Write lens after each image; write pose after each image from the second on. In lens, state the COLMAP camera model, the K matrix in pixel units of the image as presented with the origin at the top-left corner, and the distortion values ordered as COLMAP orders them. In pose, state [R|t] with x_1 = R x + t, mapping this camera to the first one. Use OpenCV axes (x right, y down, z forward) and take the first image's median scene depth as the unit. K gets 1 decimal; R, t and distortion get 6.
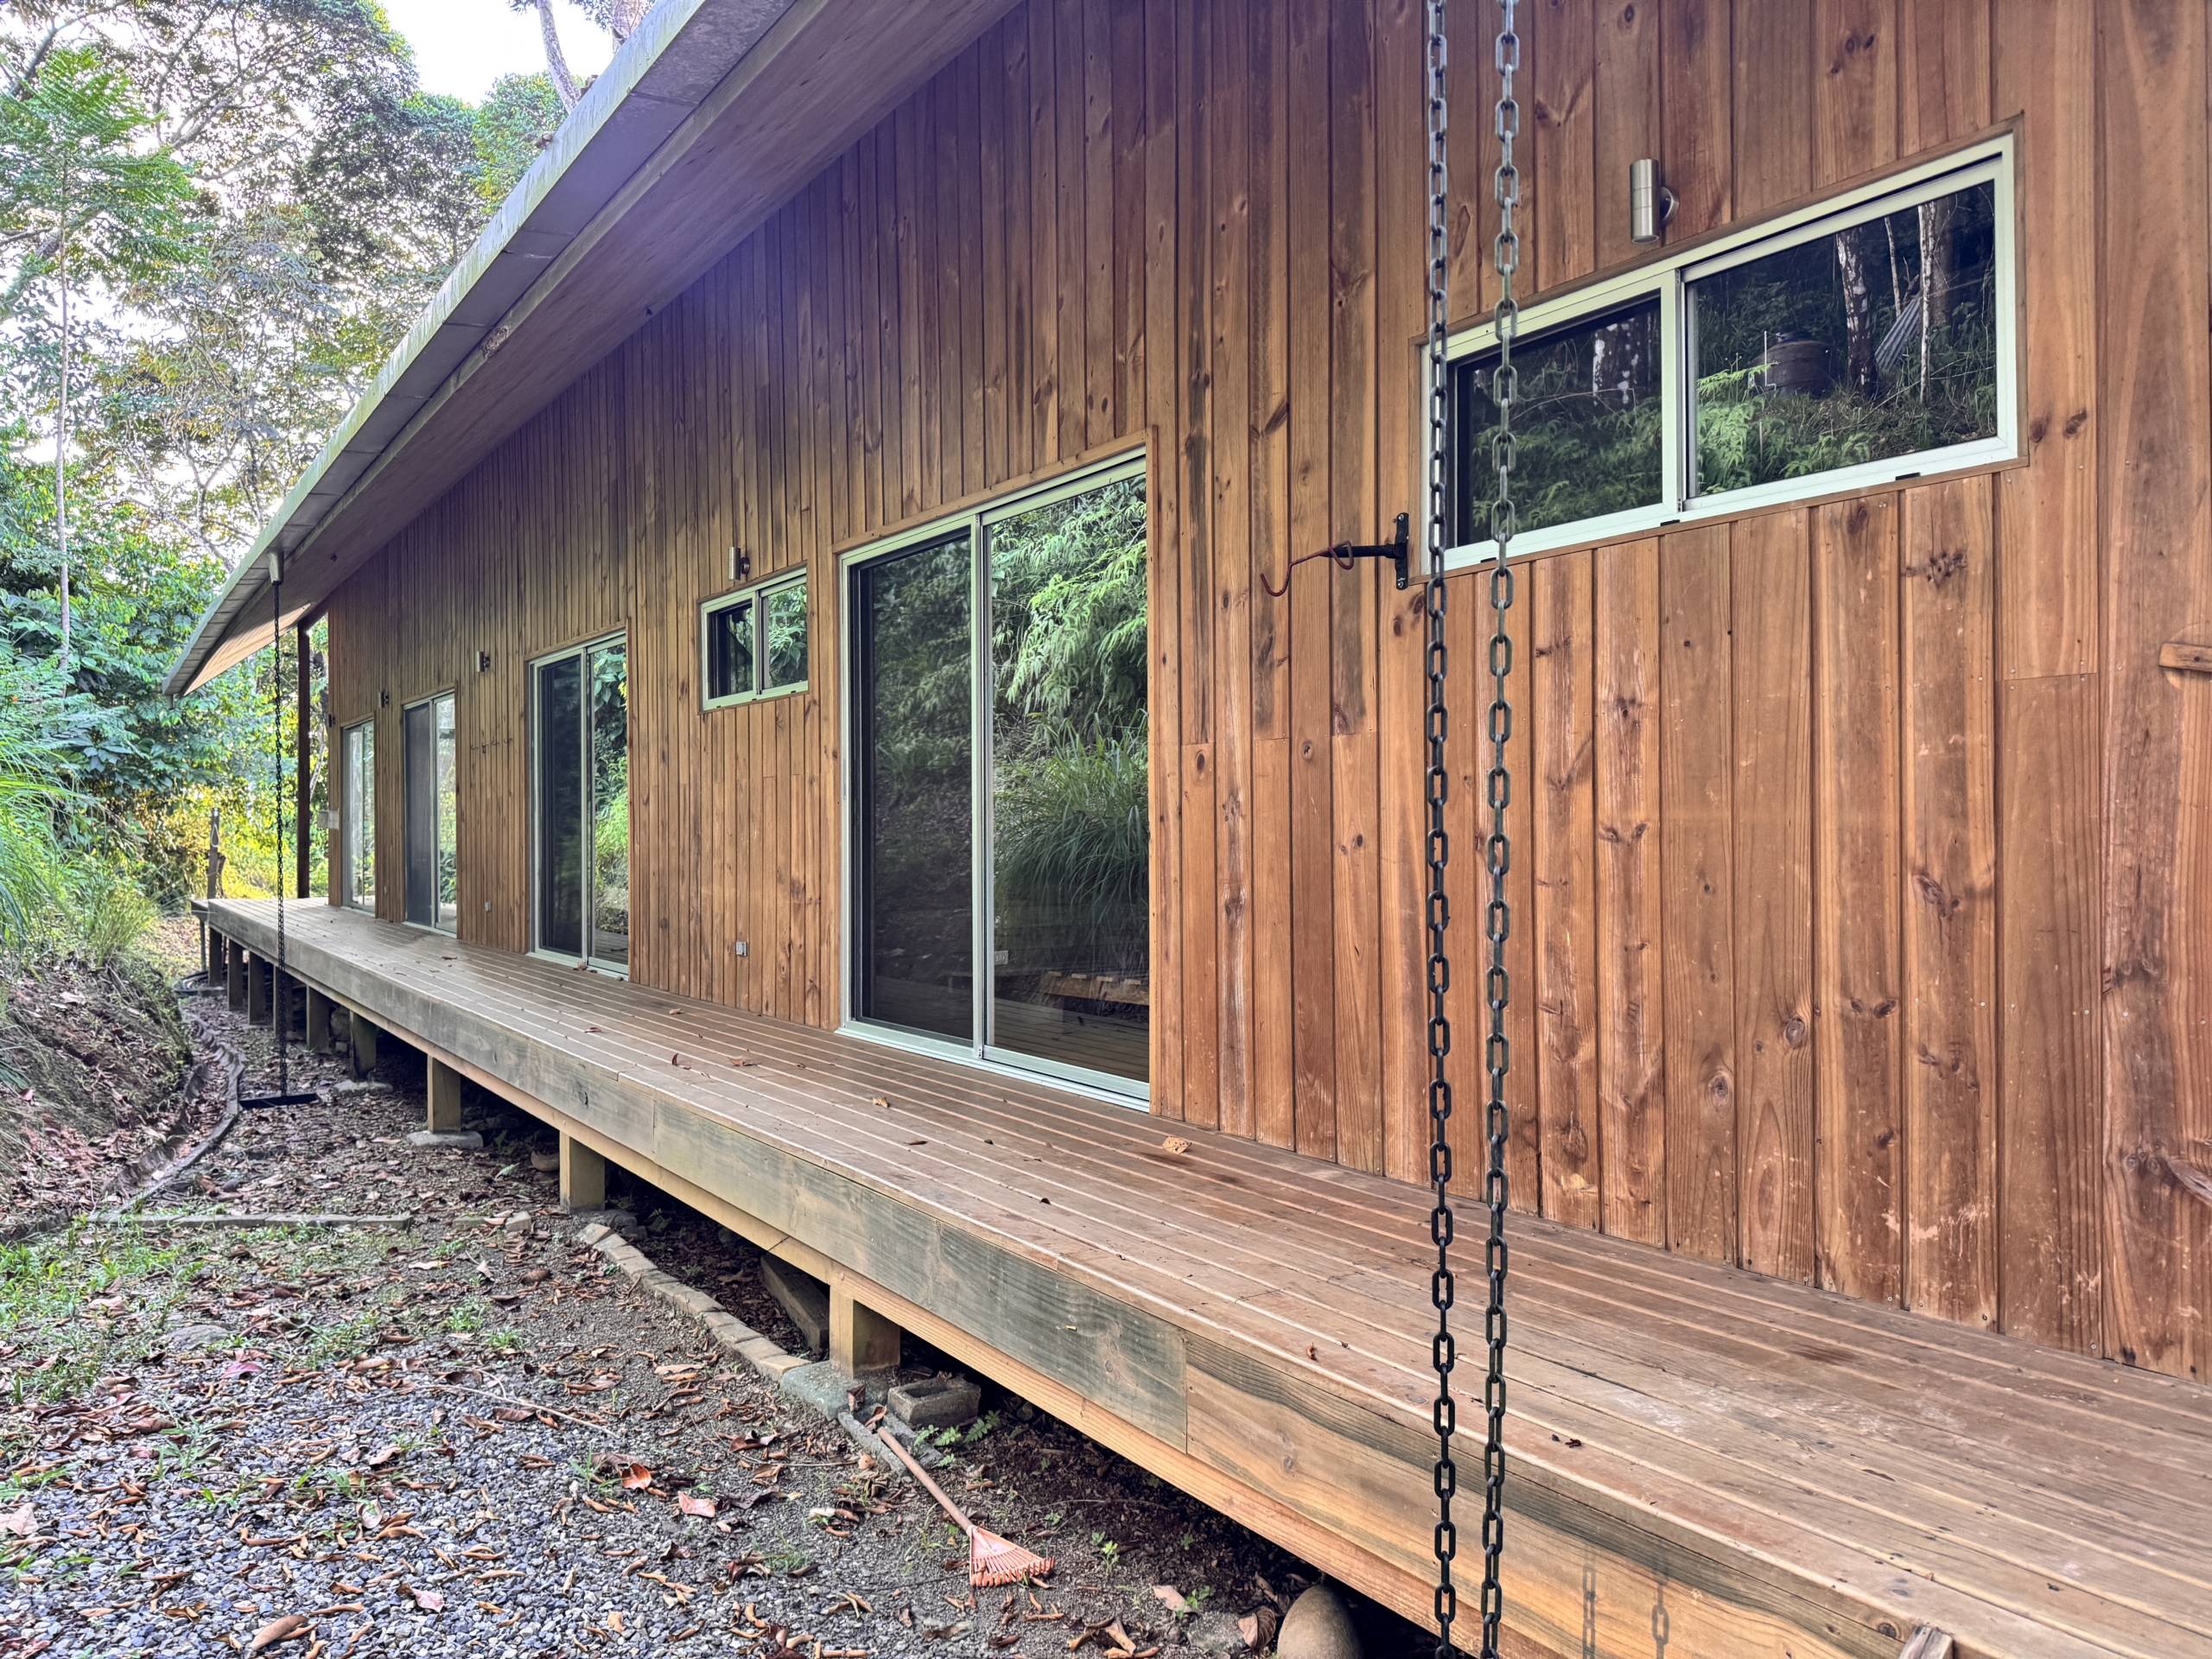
lens RADIAL K [[1559.3, 0, 1098.5], [0, 1559.3, 823.7], [0, 0, 1]] dist [0.144698, -0.211010]
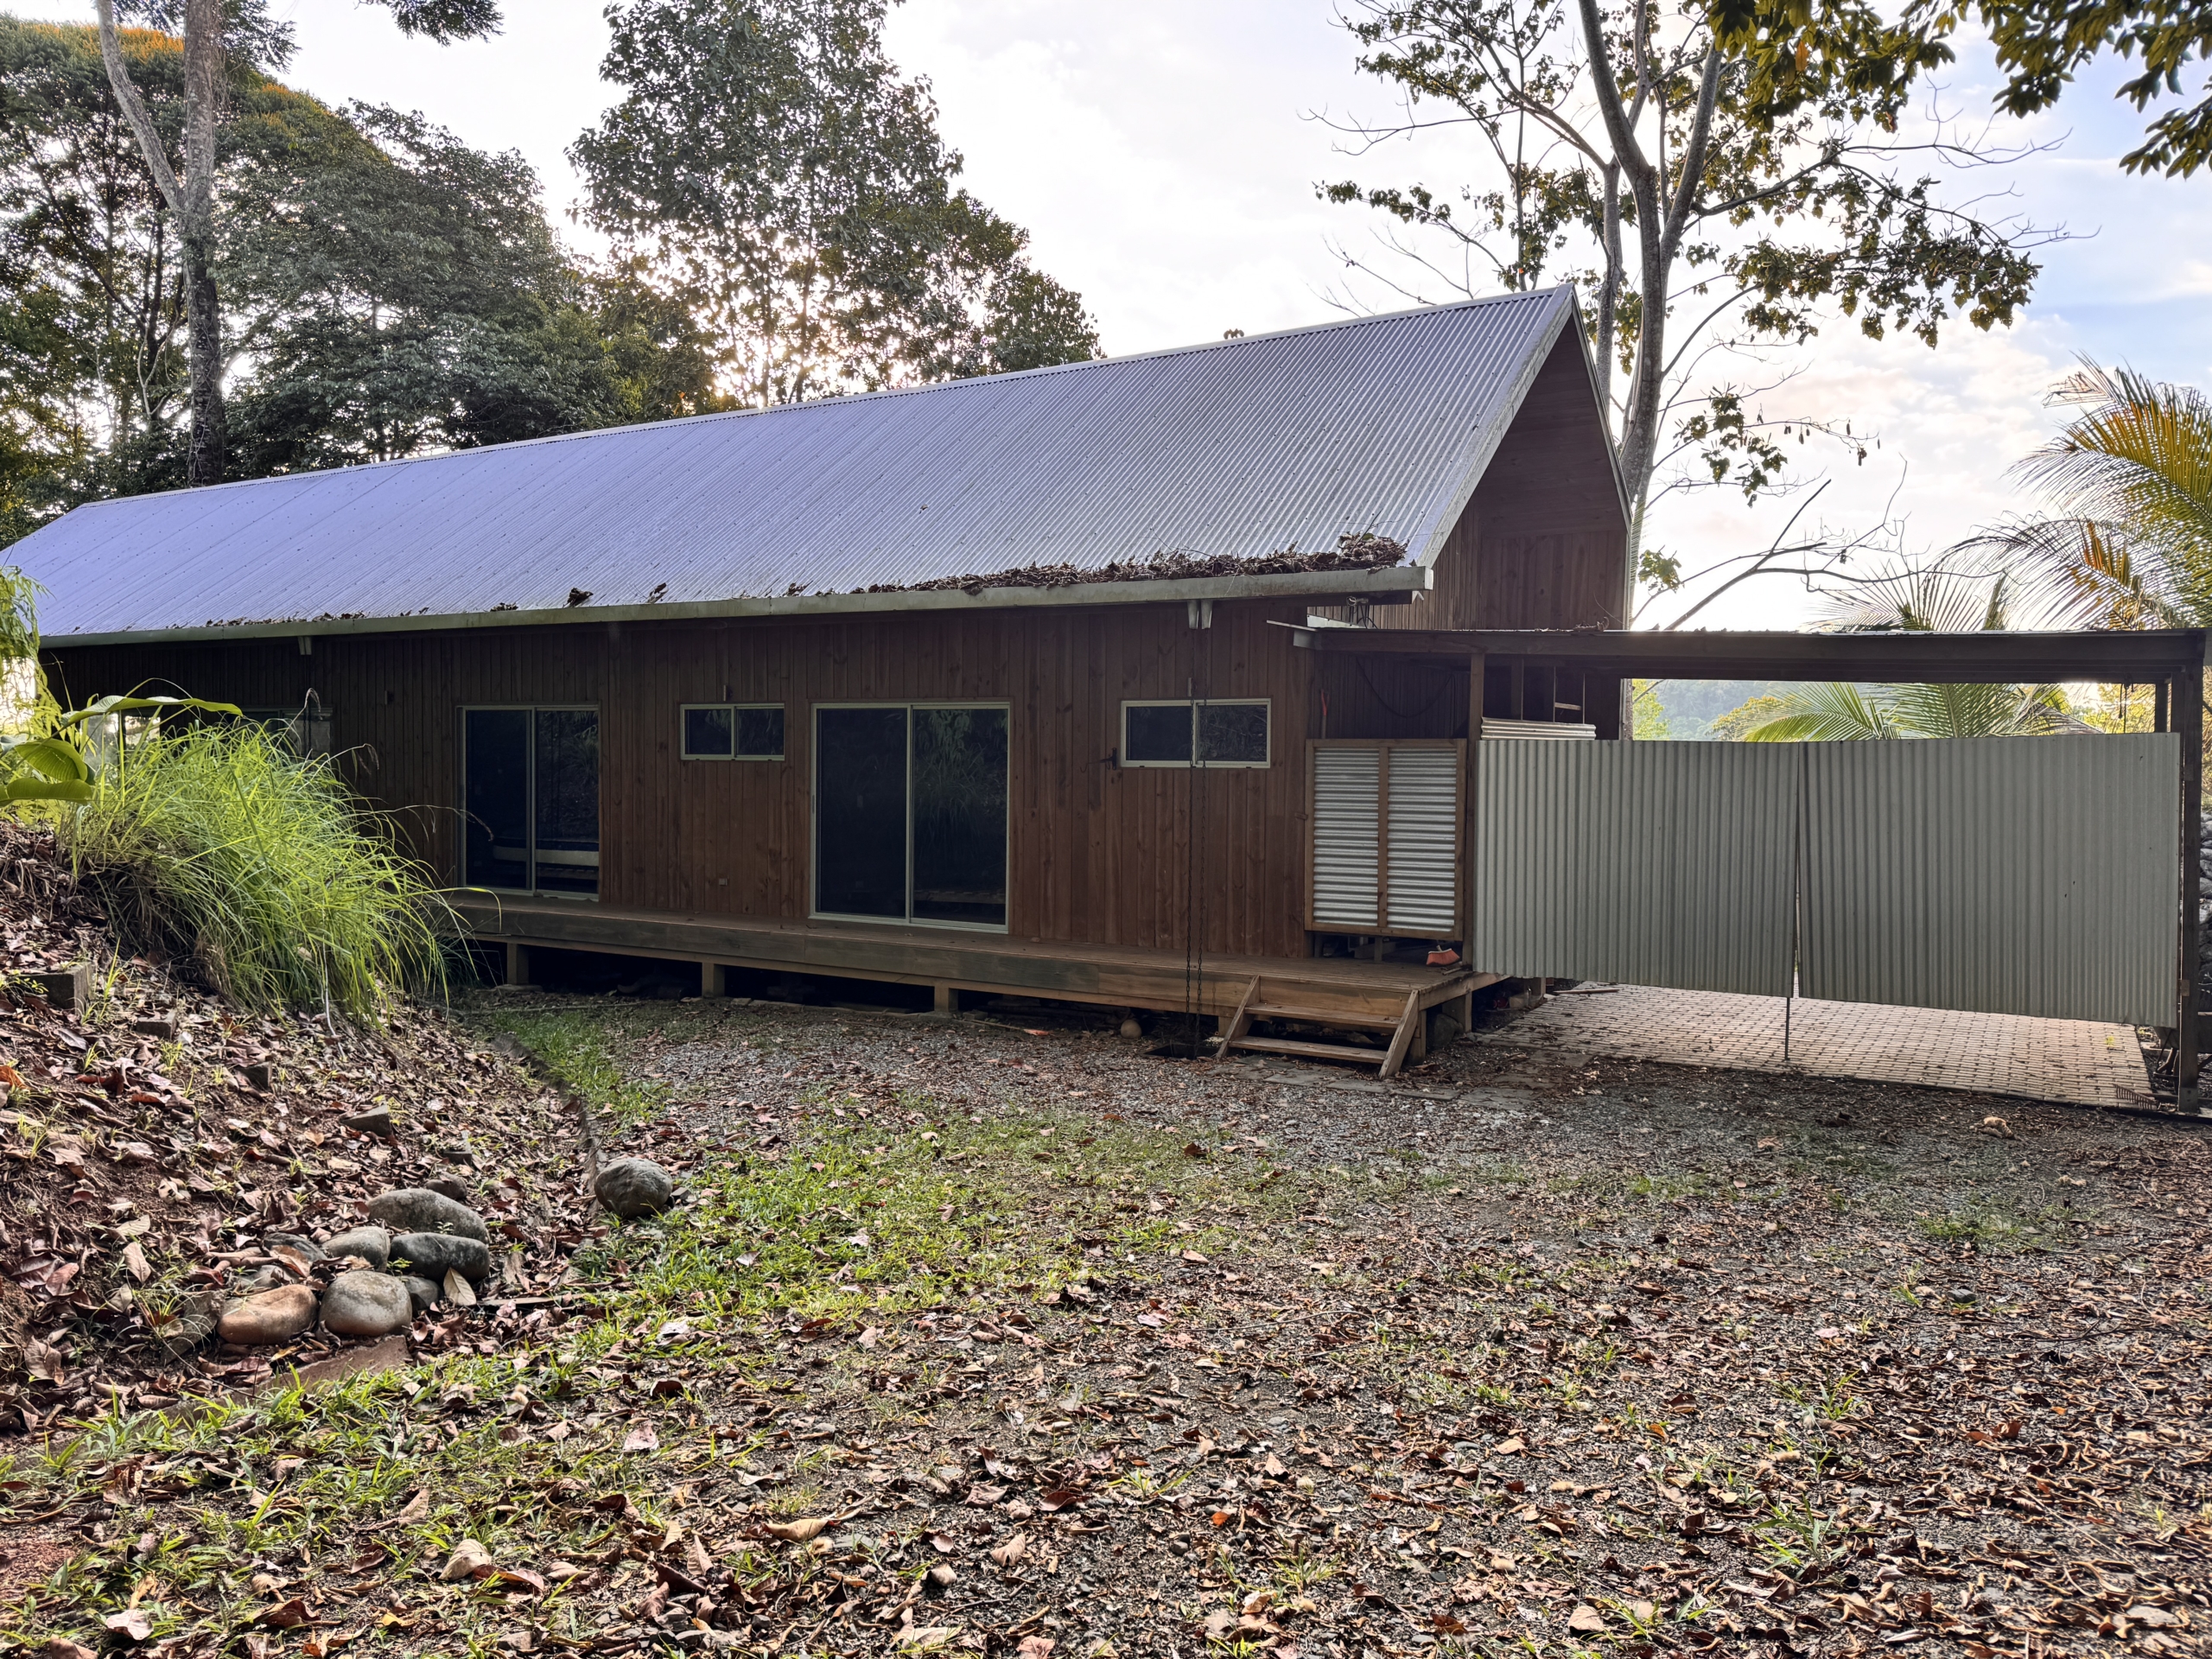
lens RADIAL K [[1559.3, 0, 1098.5], [0, 1559.3, 823.7], [0, 0, 1]] dist [0.144698, -0.211010]
pose [[0.910631, -0.003162, 0.413208, -1.192810], [-0.015748, 0.998979, 0.042350, -0.170293], [-0.412920, -0.045072, 0.909651, -1.991605]]
